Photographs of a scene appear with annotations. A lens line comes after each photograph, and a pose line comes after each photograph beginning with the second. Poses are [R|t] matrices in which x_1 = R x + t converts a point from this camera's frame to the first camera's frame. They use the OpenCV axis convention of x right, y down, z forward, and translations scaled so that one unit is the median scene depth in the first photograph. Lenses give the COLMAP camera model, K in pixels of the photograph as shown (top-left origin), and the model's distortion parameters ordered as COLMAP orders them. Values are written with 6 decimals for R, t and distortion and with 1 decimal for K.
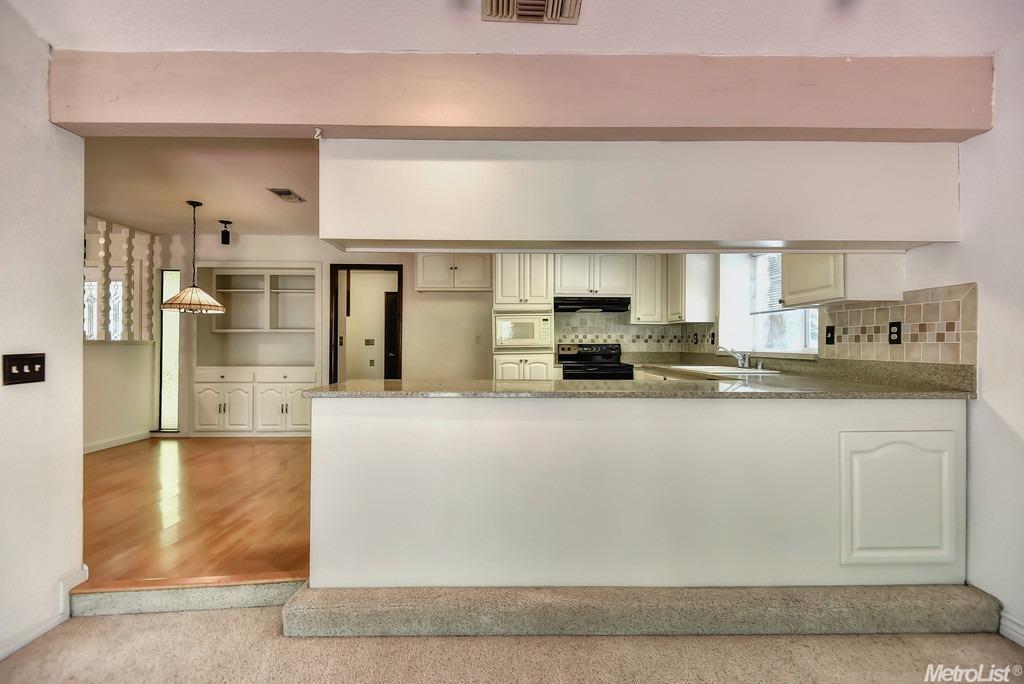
lens RADIAL K [[464.2, 0, 510.2], [0, 464.2, 342.4], [0, 0, 1]] dist [0.002641, -0.008496]
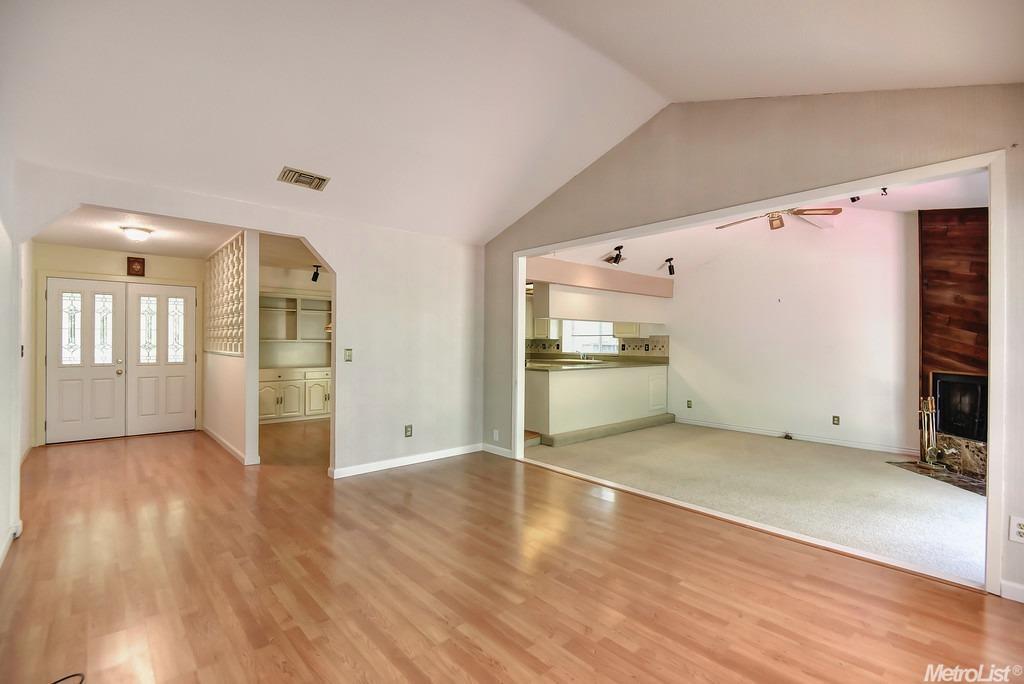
lens RADIAL K [[464.2, 0, 508.9], [0, 464.2, 340.4], [0, 0, 1]] dist [0.002641, -0.008496]
pose [[0.756037, 0.004077, 0.654517, -1.804990], [-0.004442, 0.999990, -0.001097, -0.053509], [-0.654514, -0.002078, 0.756047, -0.760370]]
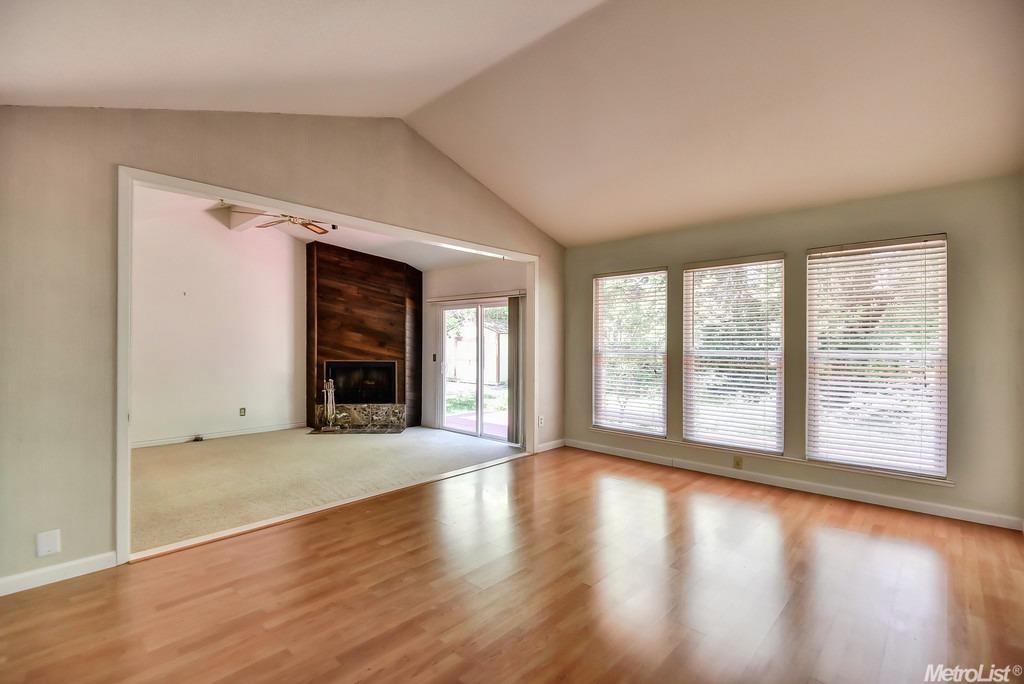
lens RADIAL K [[464.2, 0, 516.7], [0, 464.2, 342.5], [0, 0, 1]] dist [0.002641, -0.008496]
pose [[-0.739525, -0.004422, 0.673115, -1.814938], [-0.007267, 0.999973, -0.001415, -0.044688], [-0.673090, -0.005938, -0.739537, 0.643385]]
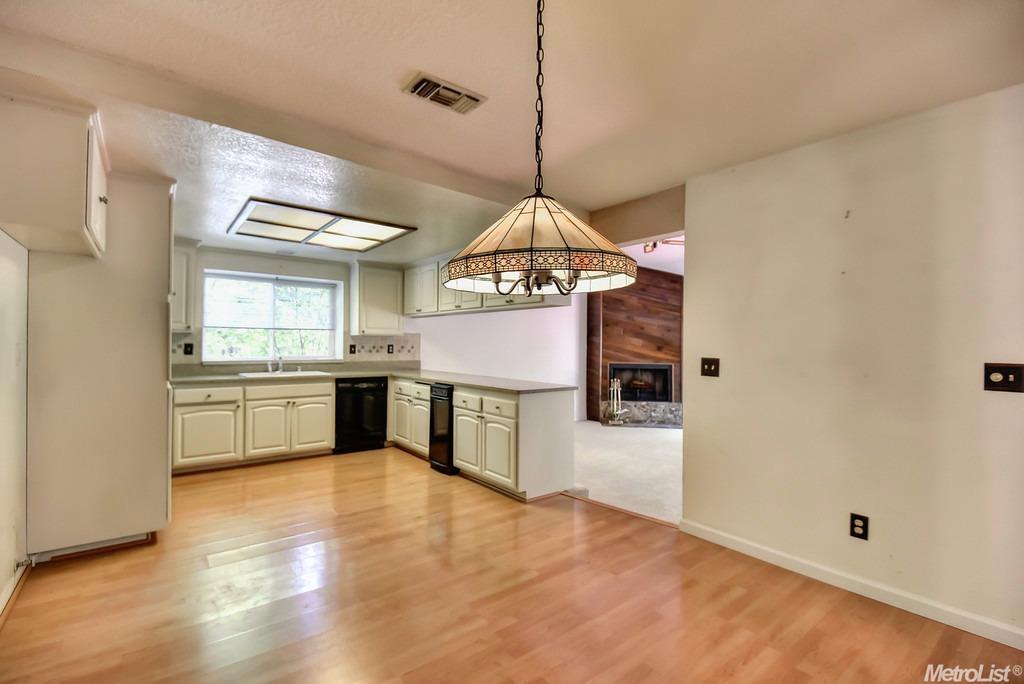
lens RADIAL K [[464.2, 0, 509.5], [0, 464.2, 341.3], [0, 0, 1]] dist [0.002641, -0.008496]
pose [[-0.613135, -0.003591, 0.789970, -1.253123], [-0.014790, 0.999867, -0.006934, -0.044846], [-0.789840, -0.015935, -0.613106, 1.680488]]
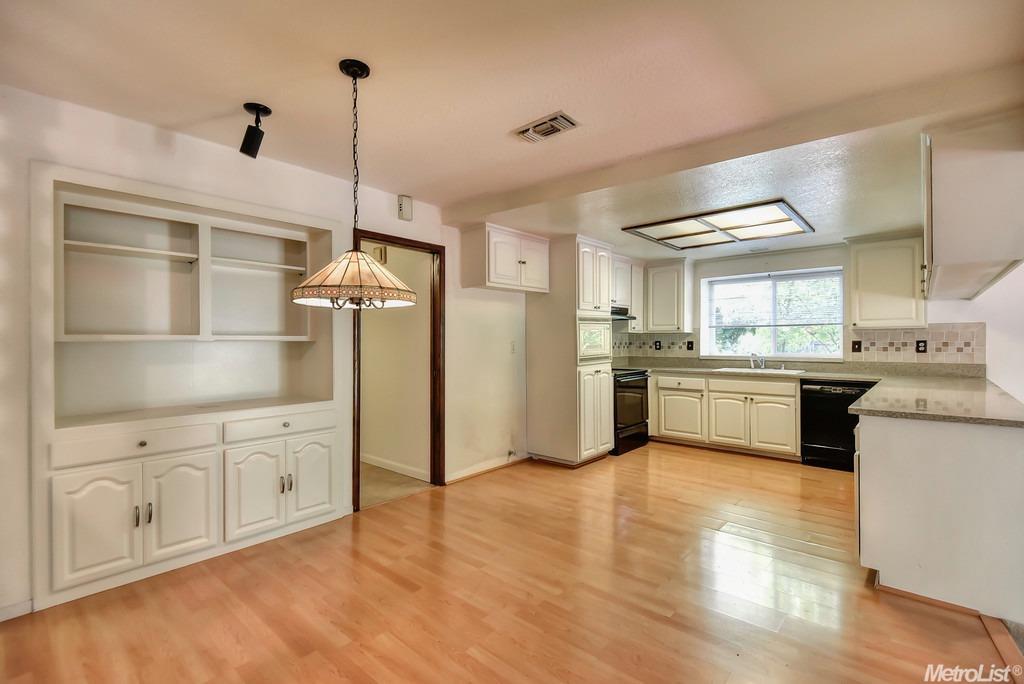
lens RADIAL K [[464.2, 0, 506.2], [0, 464.2, 341.2], [0, 0, 1]] dist [0.002641, -0.008496]
pose [[0.674584, -0.006411, 0.738170, -1.297126], [0.001675, 0.999973, 0.007154, -0.046869], [-0.738196, -0.003589, 0.674577, 0.818021]]
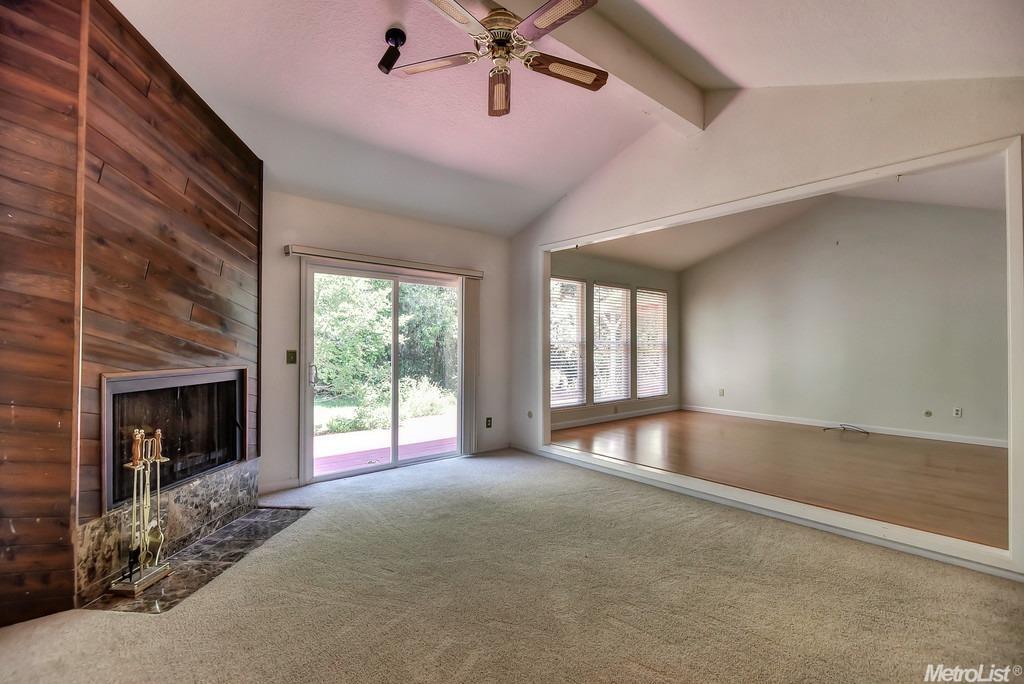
lens RADIAL K [[464.2, 0, 507.7], [0, 464.2, 339.6], [0, 0, 1]] dist [0.002641, -0.008496]
pose [[-0.759396, -0.012126, -0.650516, 0.558738], [-0.003802, 0.999892, -0.014200, 0.002694], [0.650618, -0.008310, -0.759360, 0.527467]]
